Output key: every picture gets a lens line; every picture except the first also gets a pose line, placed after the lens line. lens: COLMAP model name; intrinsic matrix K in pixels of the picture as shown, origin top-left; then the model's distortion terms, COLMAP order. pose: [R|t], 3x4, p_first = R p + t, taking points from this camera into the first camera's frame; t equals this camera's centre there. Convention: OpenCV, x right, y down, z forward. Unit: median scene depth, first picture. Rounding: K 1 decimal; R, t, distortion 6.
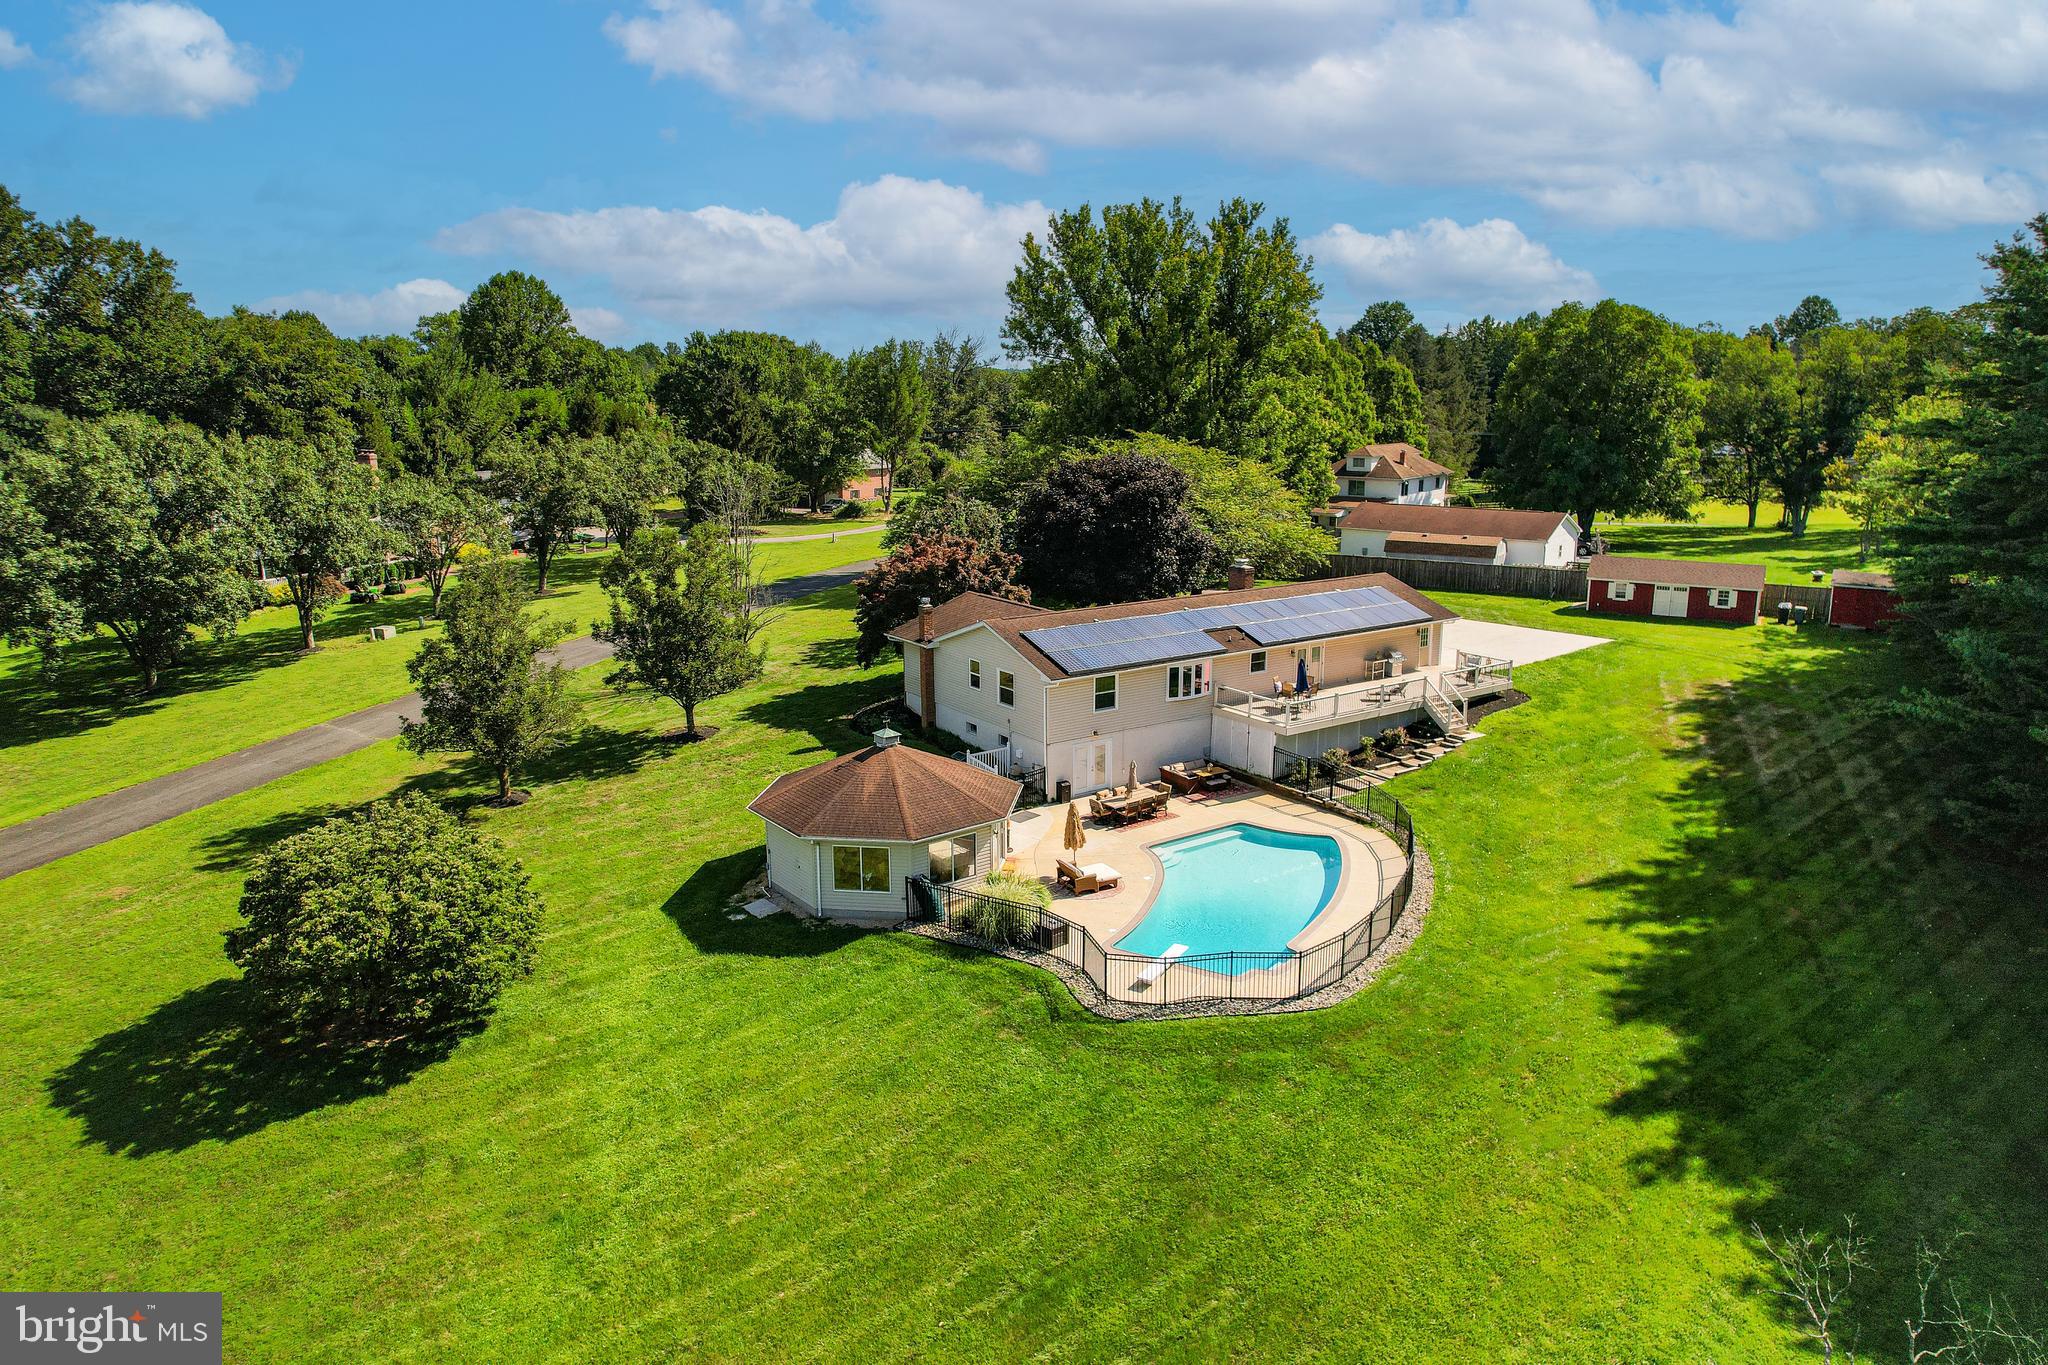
lens RADIAL K [[1275.7, 0, 1024.0], [0, 1275.7, 682.5], [0, 0, 1]] dist [-0.068655, 0.053051]
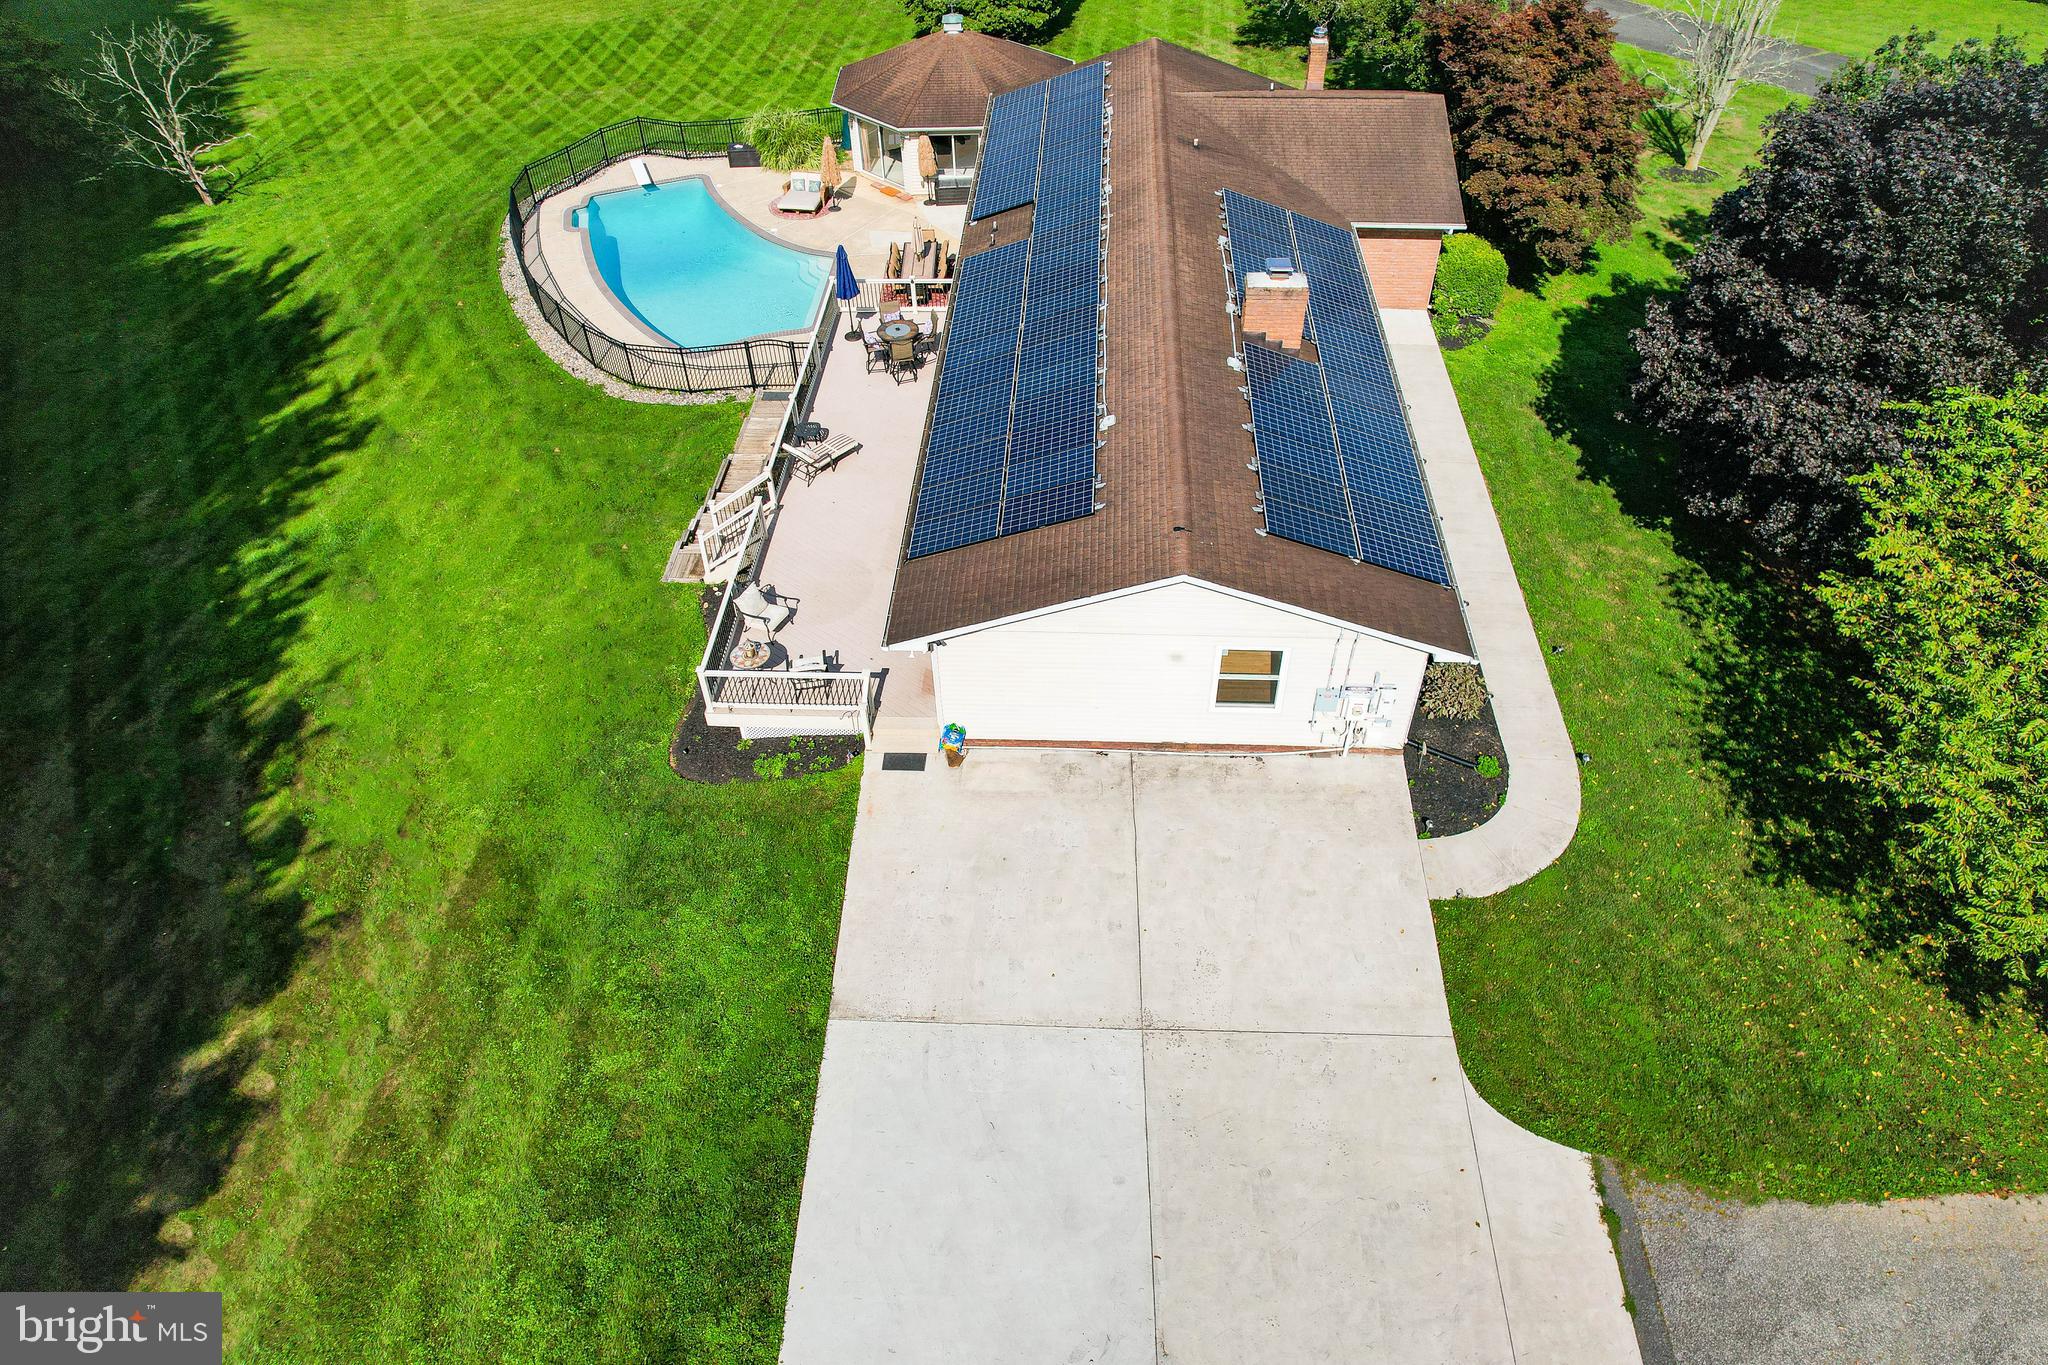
lens RADIAL K [[1285.2, 0, 1029.1], [0, 1285.2, 694.0], [0, 0, 1]] dist [-0.071968, 0.057356]
pose [[-0.594847, 0.578418, -0.558201, 0.628937], [-0.162036, 0.593883, 0.788066, -0.382600], [0.787338, 0.559228, -0.259545, 1.351692]]
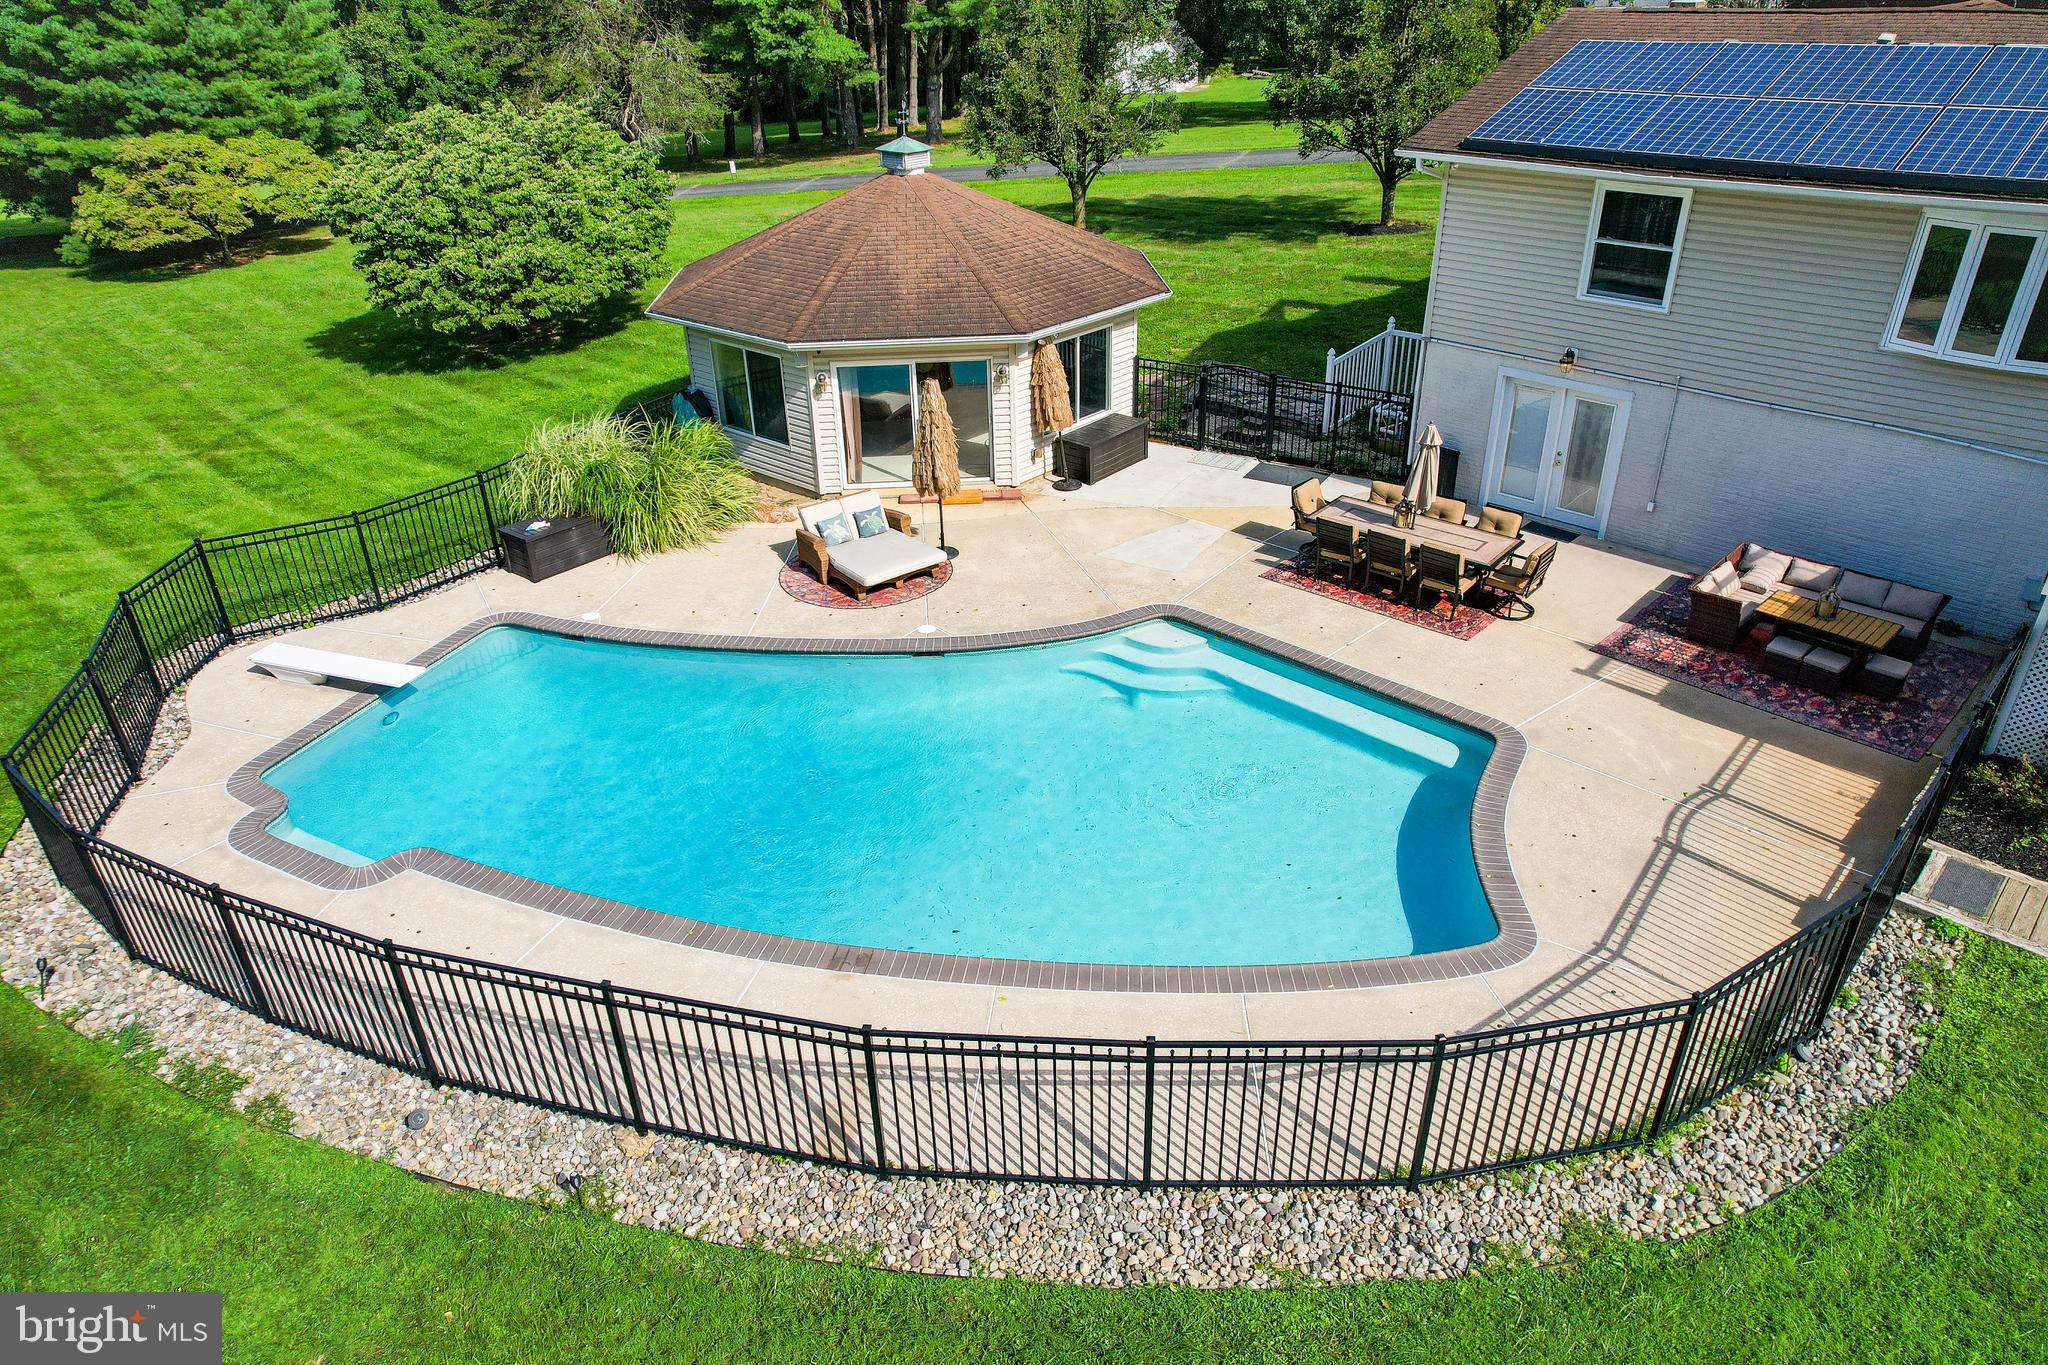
lens RADIAL K [[1307.1, 0, 1035.7], [0, 1307.1, 683.1], [0, 0, 1]] dist [-0.058543, 0.062655]
pose [[0.204833, 0.476454, -0.855006, 0.369812], [-0.198759, 0.875575, 0.440300, -0.009172], [0.958404, 0.079752, 0.274046, 0.765193]]
